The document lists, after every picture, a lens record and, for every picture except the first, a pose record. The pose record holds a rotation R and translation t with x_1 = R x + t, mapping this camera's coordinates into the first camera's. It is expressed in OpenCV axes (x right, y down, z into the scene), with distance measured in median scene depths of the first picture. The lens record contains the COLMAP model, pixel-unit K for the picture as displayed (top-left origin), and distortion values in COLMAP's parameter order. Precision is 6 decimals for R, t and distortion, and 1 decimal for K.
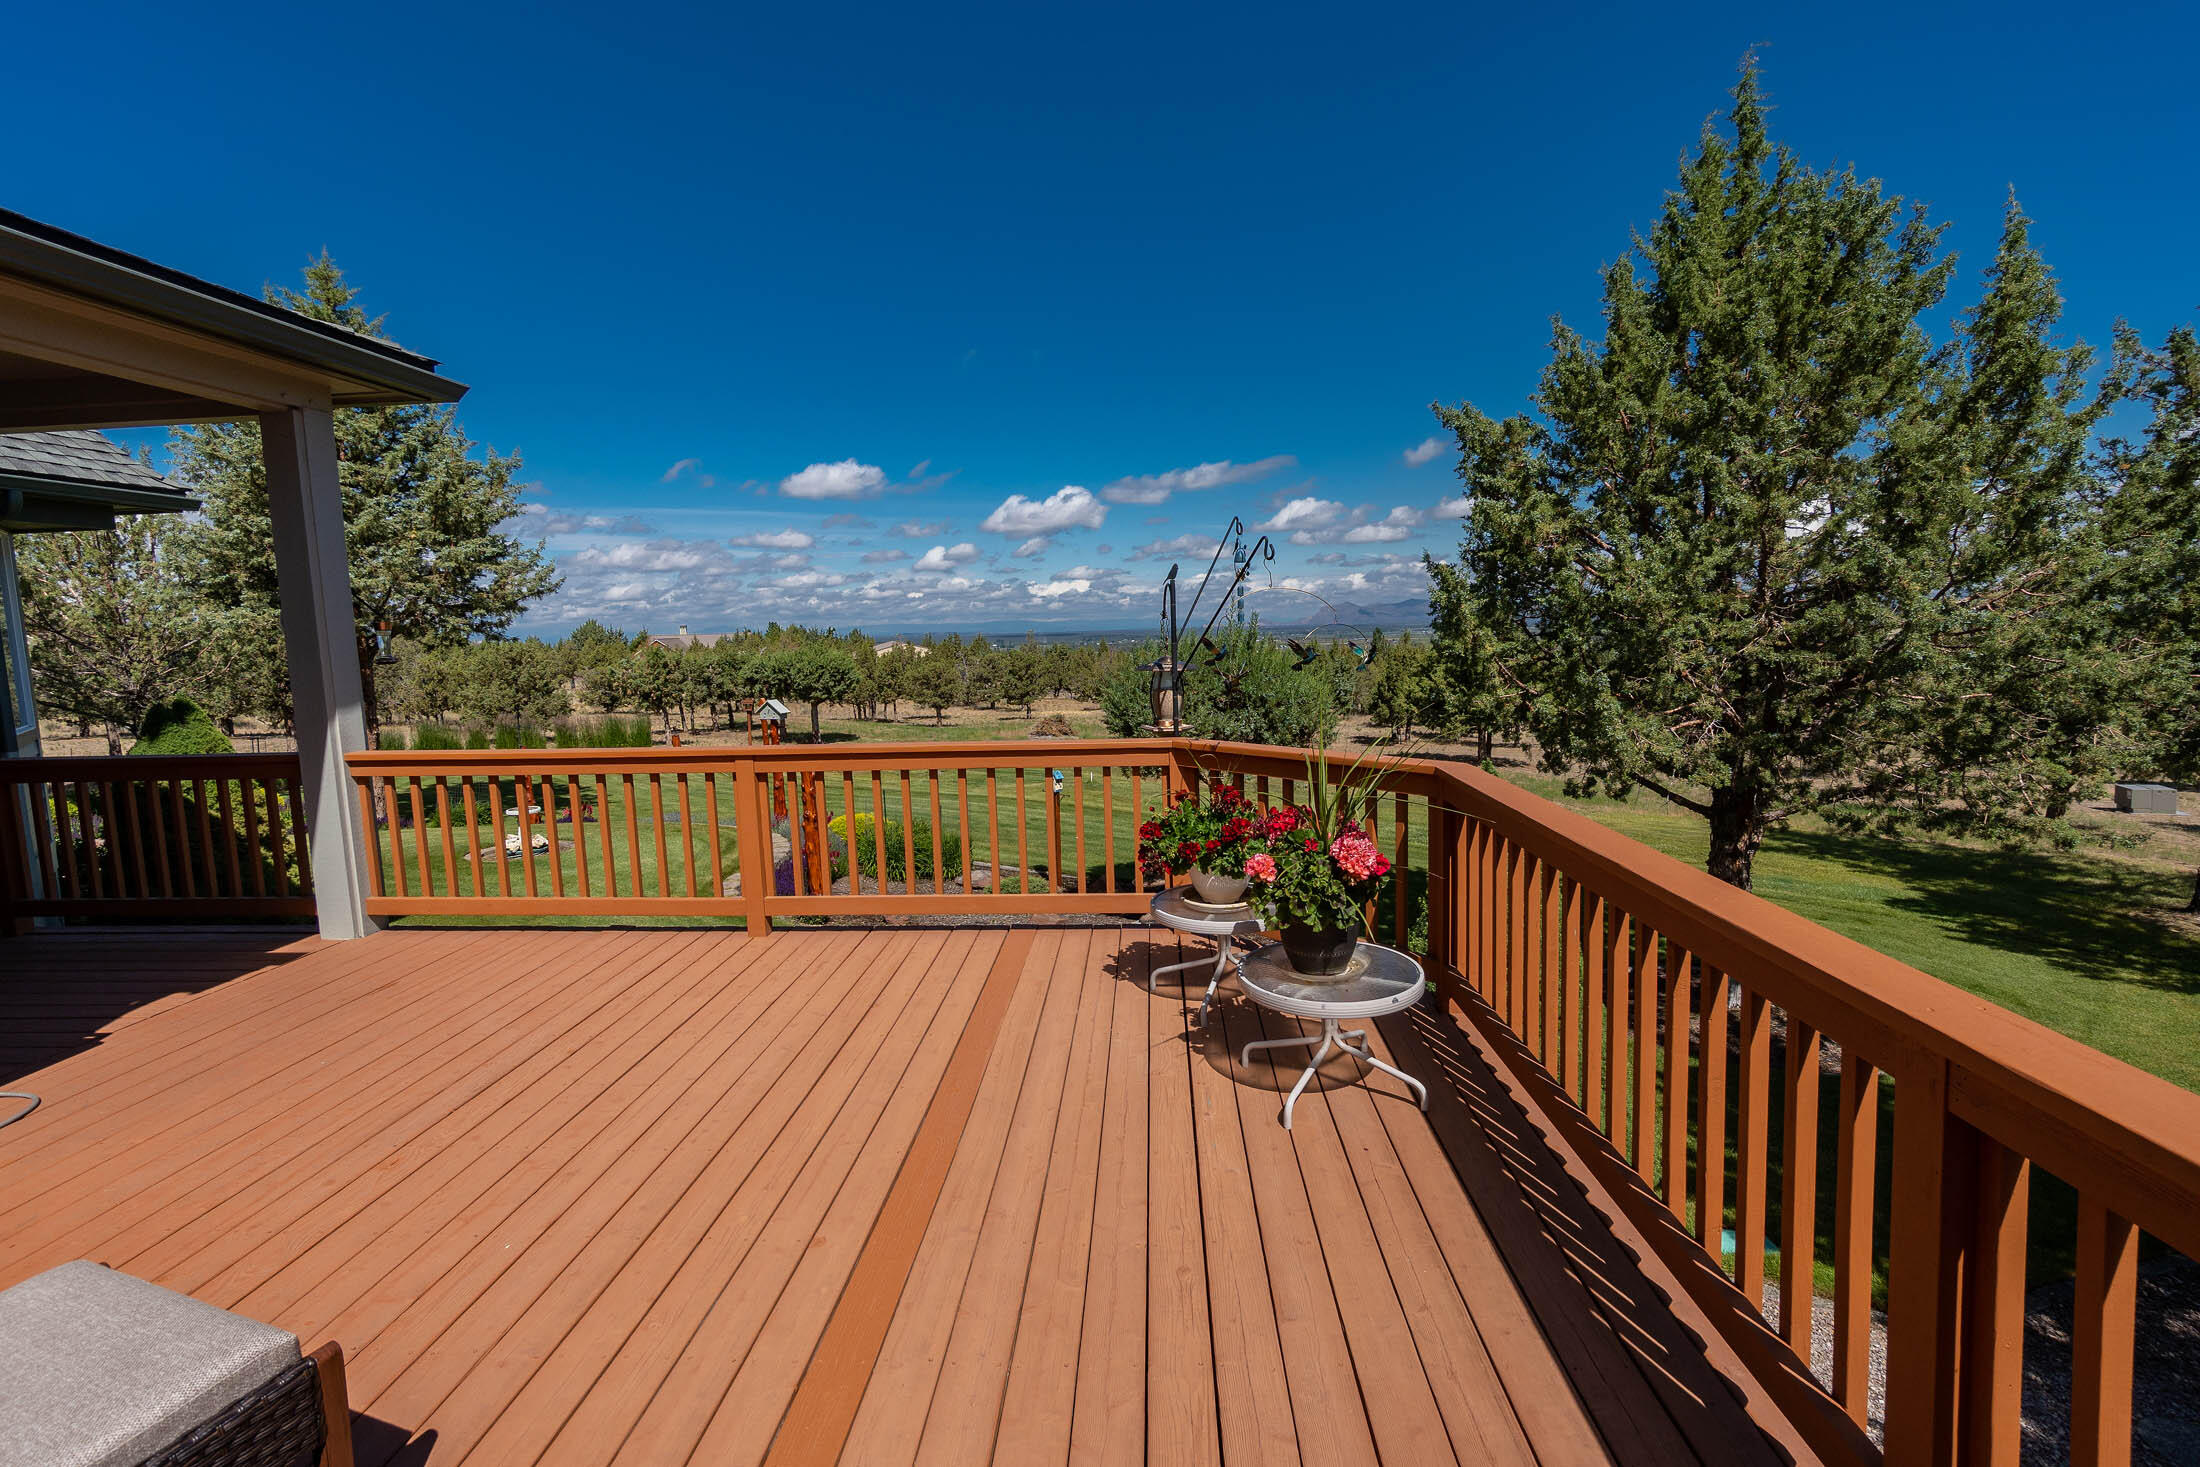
lens RADIAL K [[1028.3, 0, 1100.0], [0, 1028.3, 733.5], [0, 0, 1]] dist [-0.014133, 0.000757]
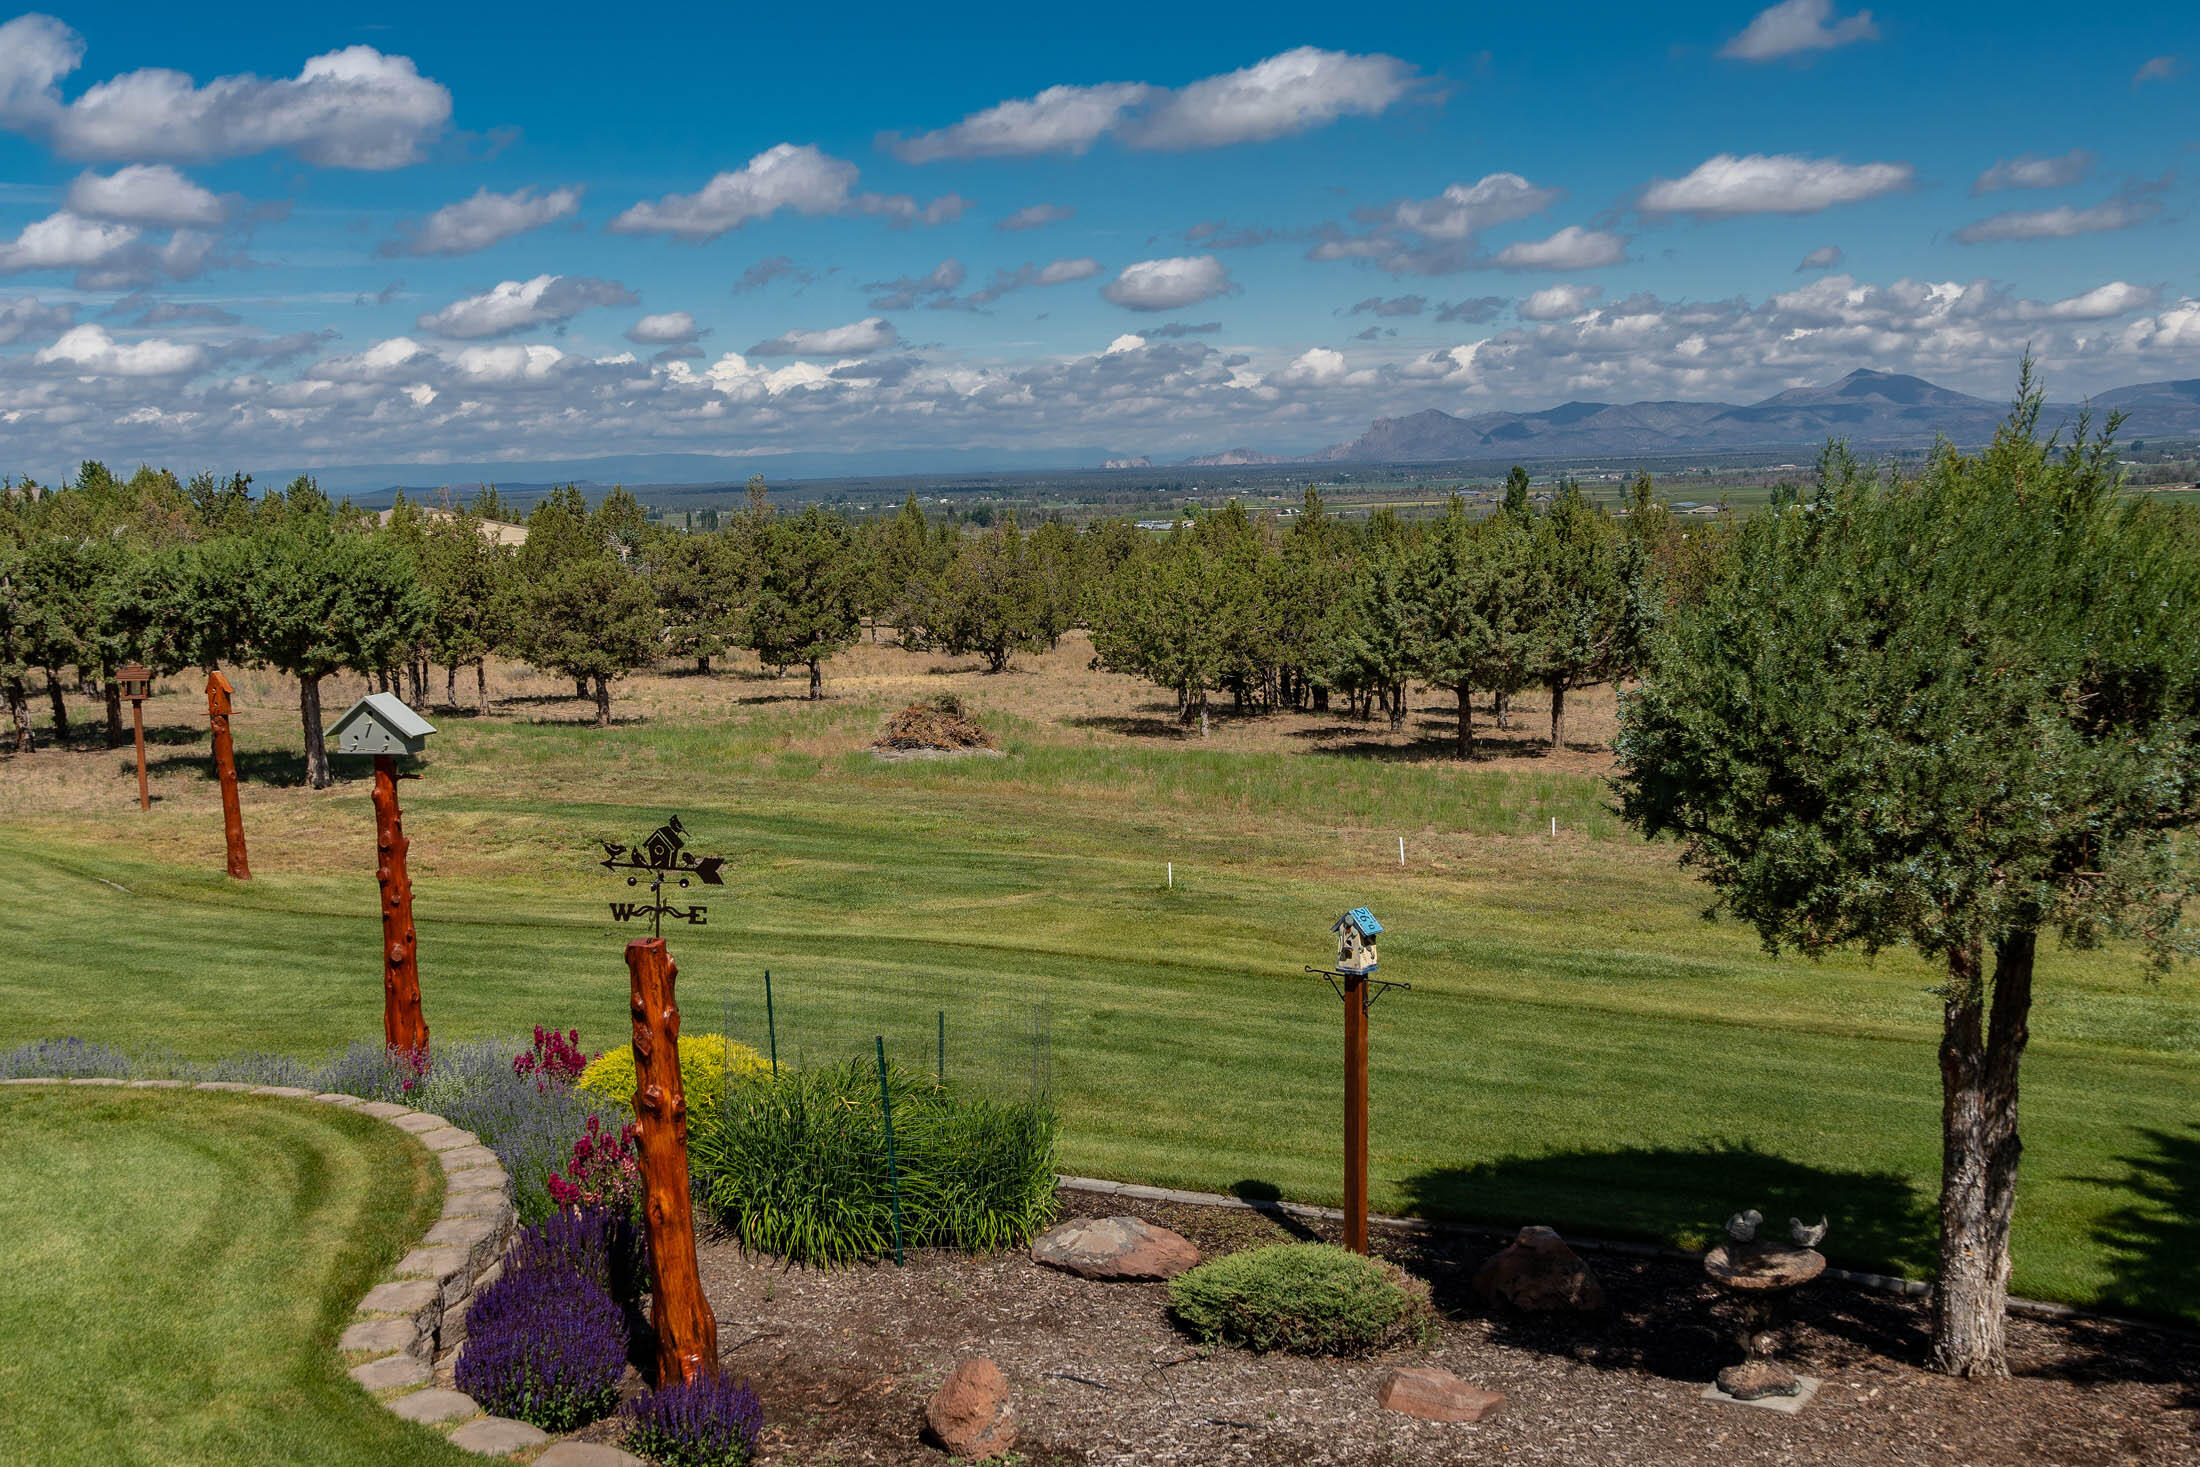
lens RADIAL K [[2249.8, 0, 984.8], [0, 2249.8, 850.1], [0, 0, 1]] dist [-0.035462, -0.007643]
pose [[0.994917, -0.022601, 0.098128, -0.104404], [0.016204, 0.997721, 0.065504, -0.013911], [-0.099385, -0.063581, 0.993016, 0.141992]]
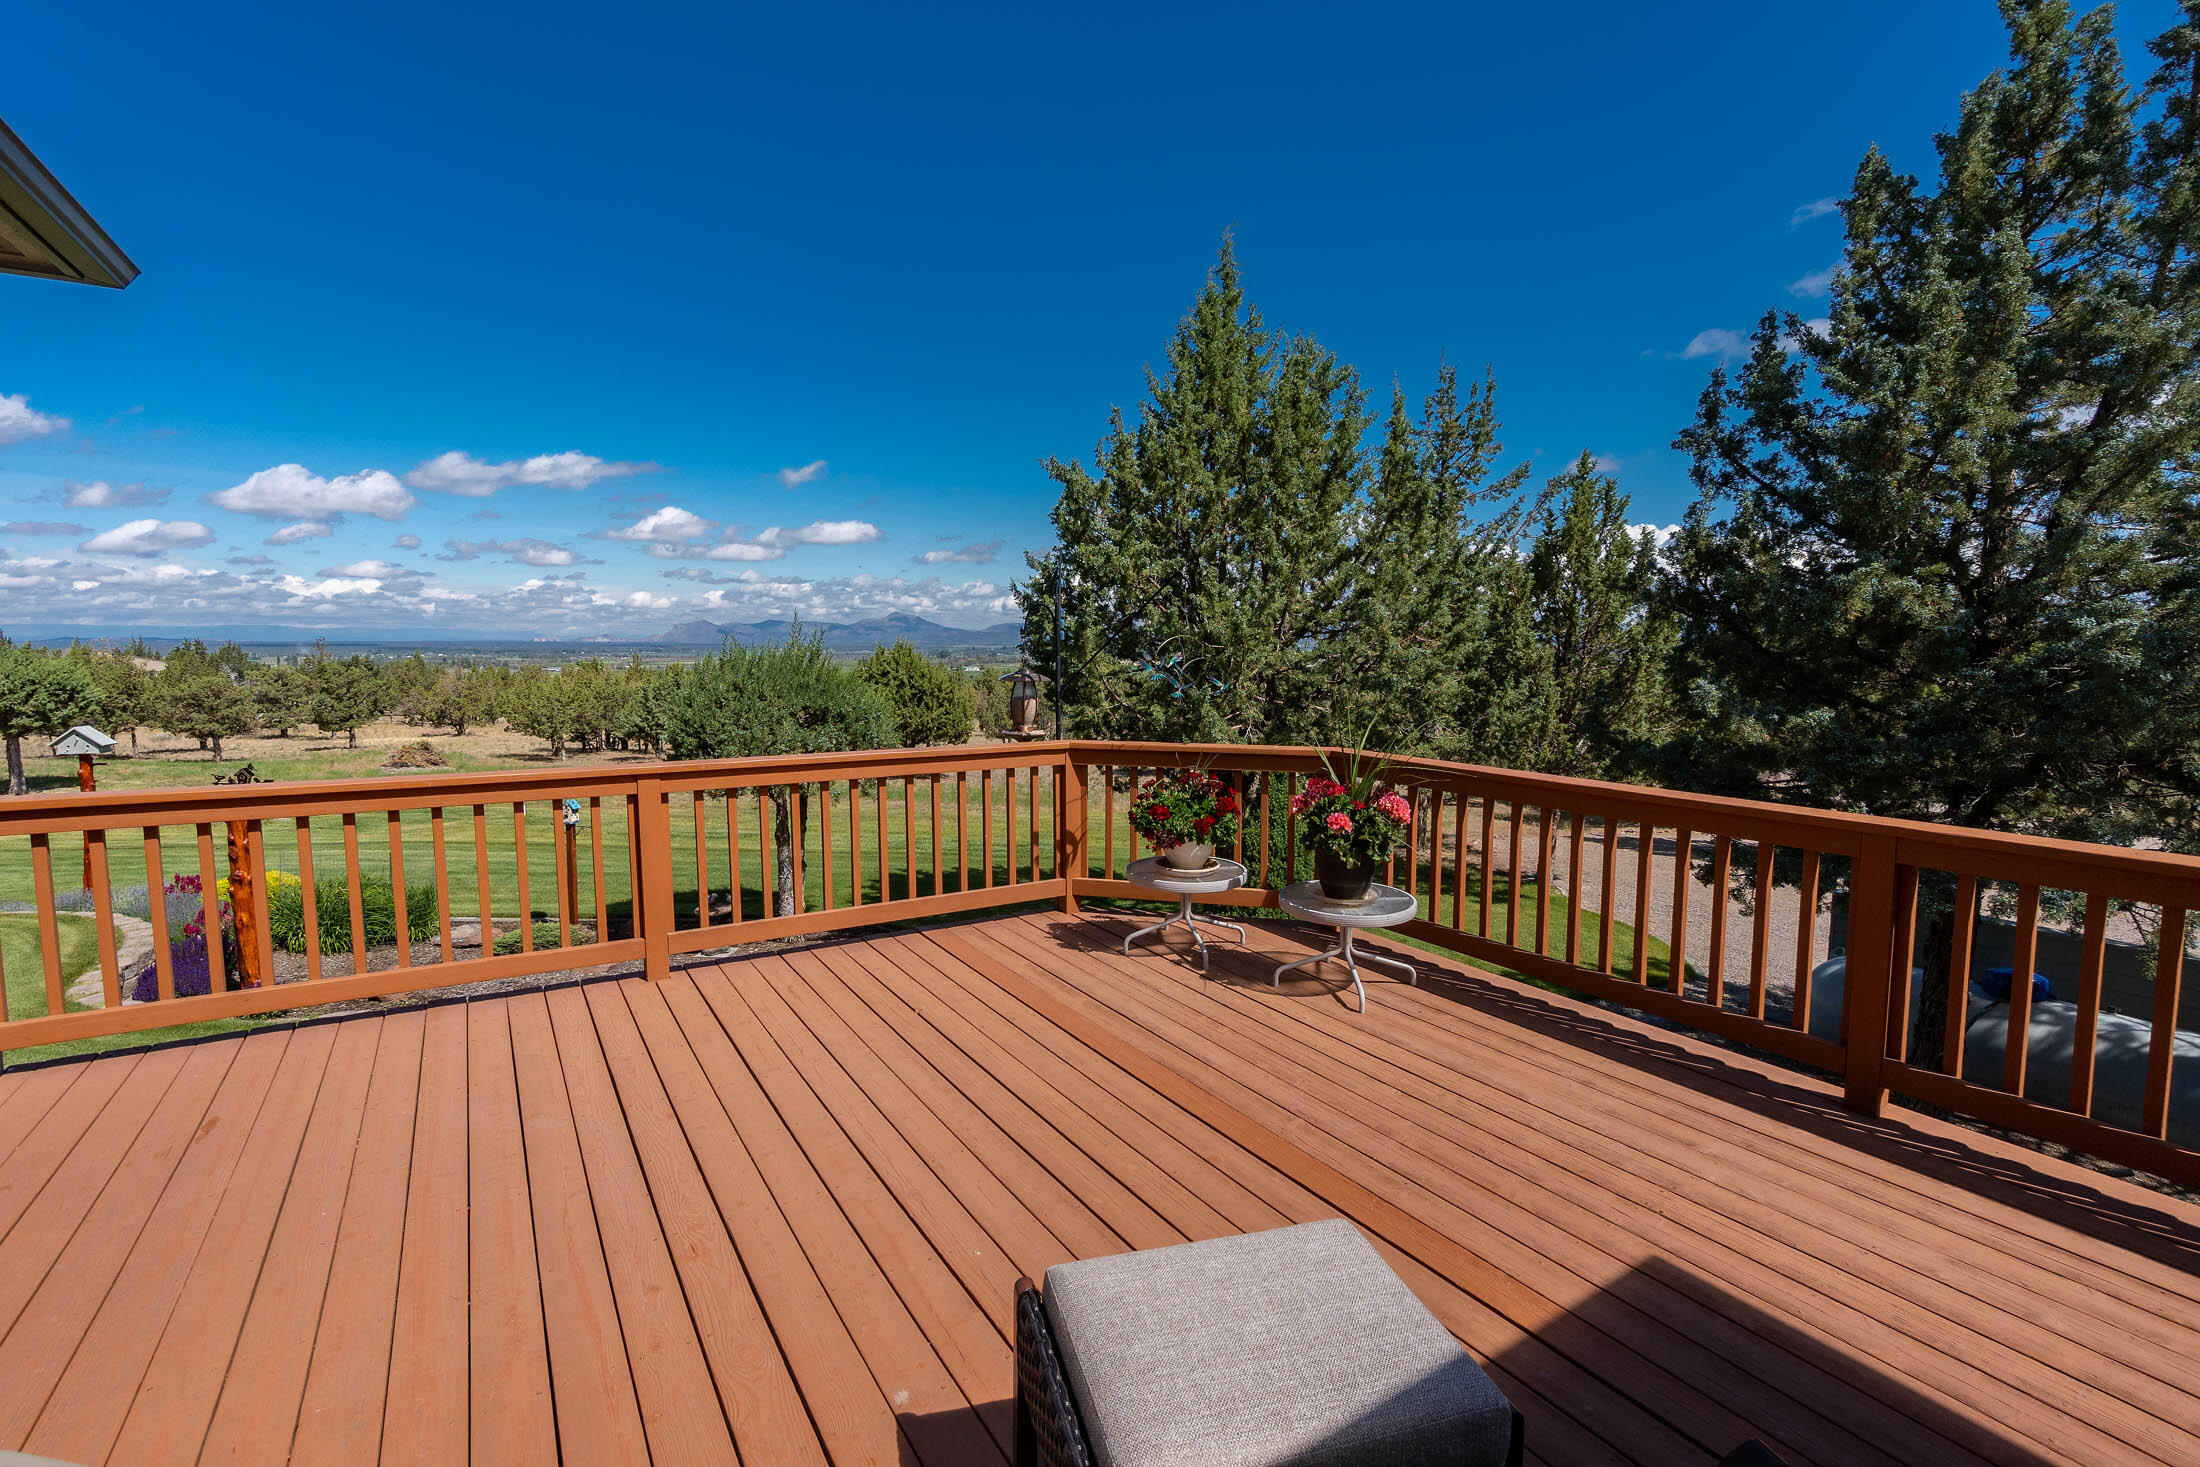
lens RADIAL K [[1028.3, 0, 1100.0], [0, 1028.3, 733.5], [0, 0, 1]] dist [-0.014133, 0.000757]
pose [[0.798677, -0.021958, 0.601360, -0.094501], [0.034172, 0.999376, -0.008894, 0.001297], [-0.600789, 0.027653, 0.798929, 0.011251]]
